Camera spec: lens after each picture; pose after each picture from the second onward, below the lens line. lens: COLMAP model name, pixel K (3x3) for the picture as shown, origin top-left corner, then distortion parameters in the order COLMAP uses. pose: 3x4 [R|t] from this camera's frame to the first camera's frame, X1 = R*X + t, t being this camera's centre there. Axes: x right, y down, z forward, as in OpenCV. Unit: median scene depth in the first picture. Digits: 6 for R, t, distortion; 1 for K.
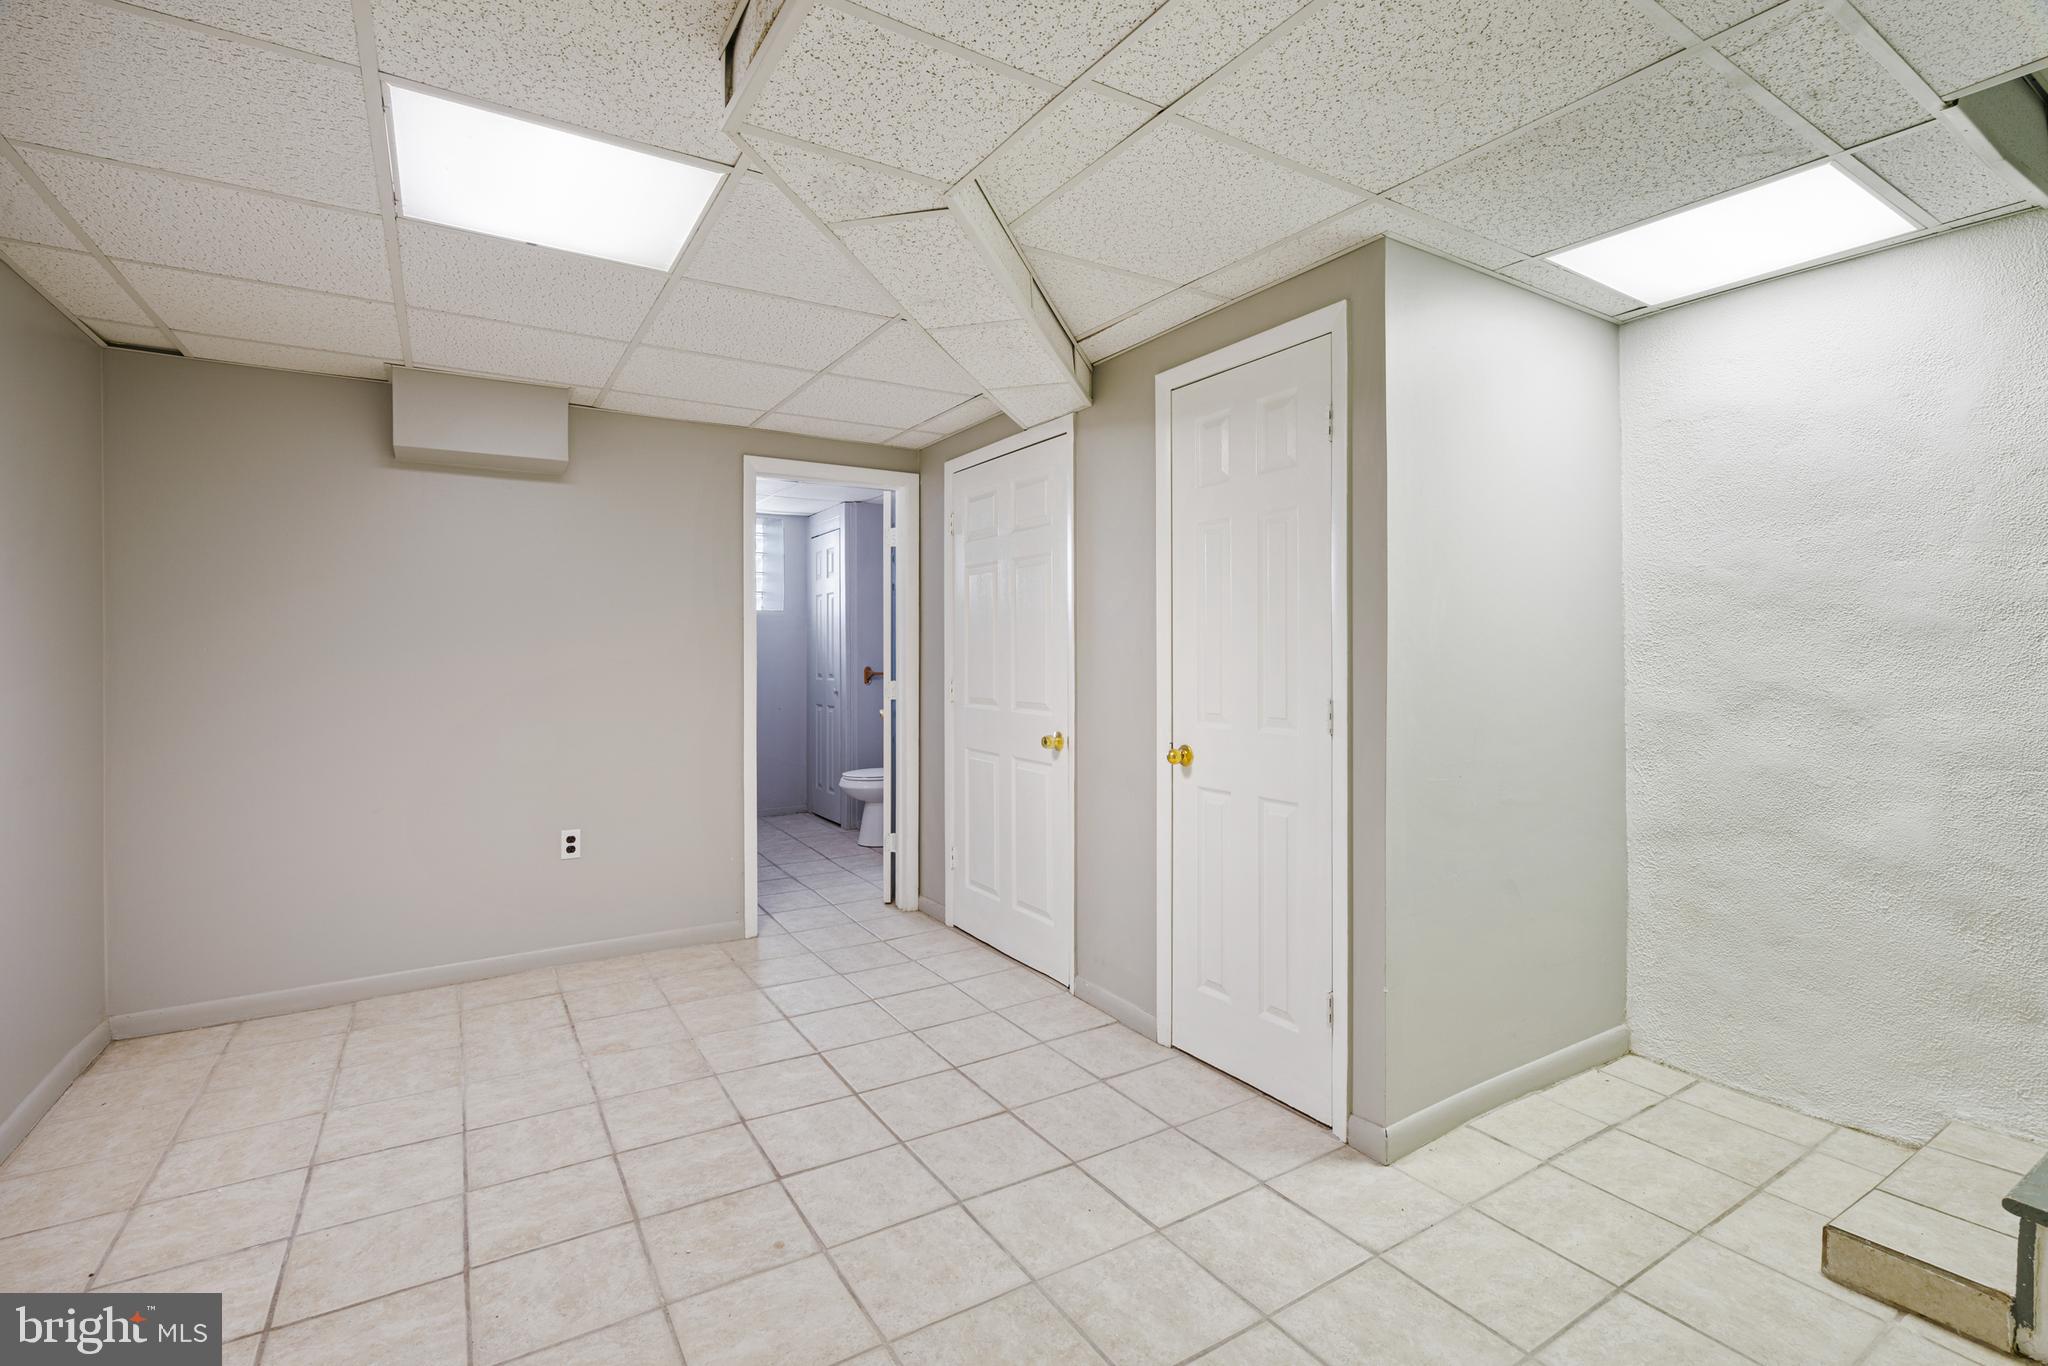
lens RADIAL K [[929.5, 0, 1022.2], [0, 929.5, 661.4], [0, 0, 1]] dist [-0.003559, -0.000194]
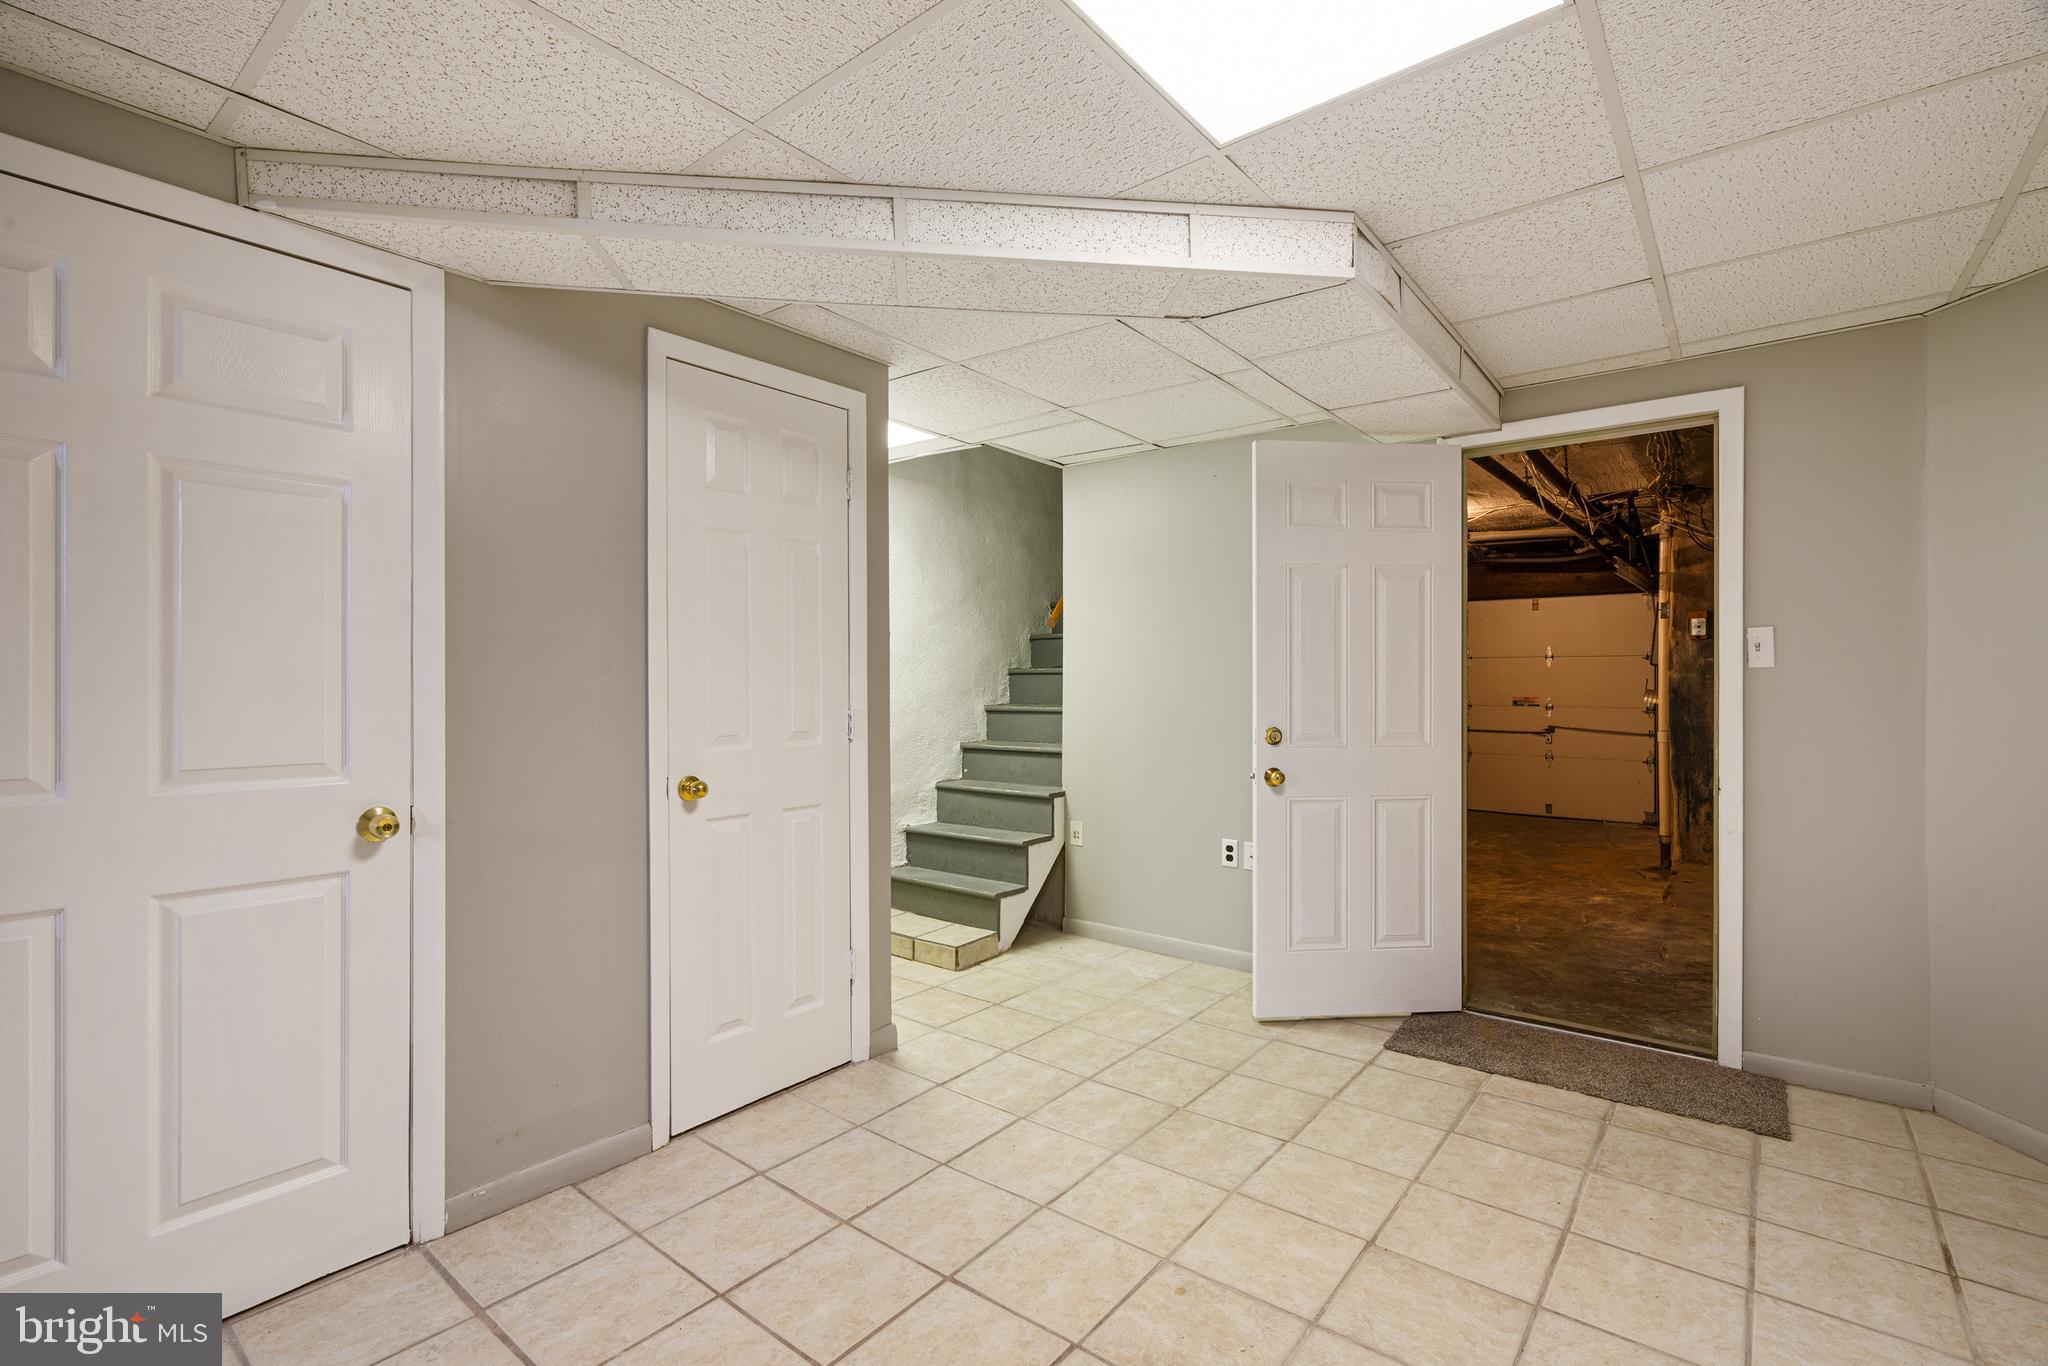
lens RADIAL K [[929.5, 0, 1021.5], [0, 929.5, 687.7], [0, 0, 1]] dist [-0.003559, -0.000194]
pose [[-0.330782, -0.003483, 0.943701, -0.911616], [0.009697, 0.999928, 0.007089, 0.004540], [-0.943657, 0.011496, -0.330725, 1.210589]]
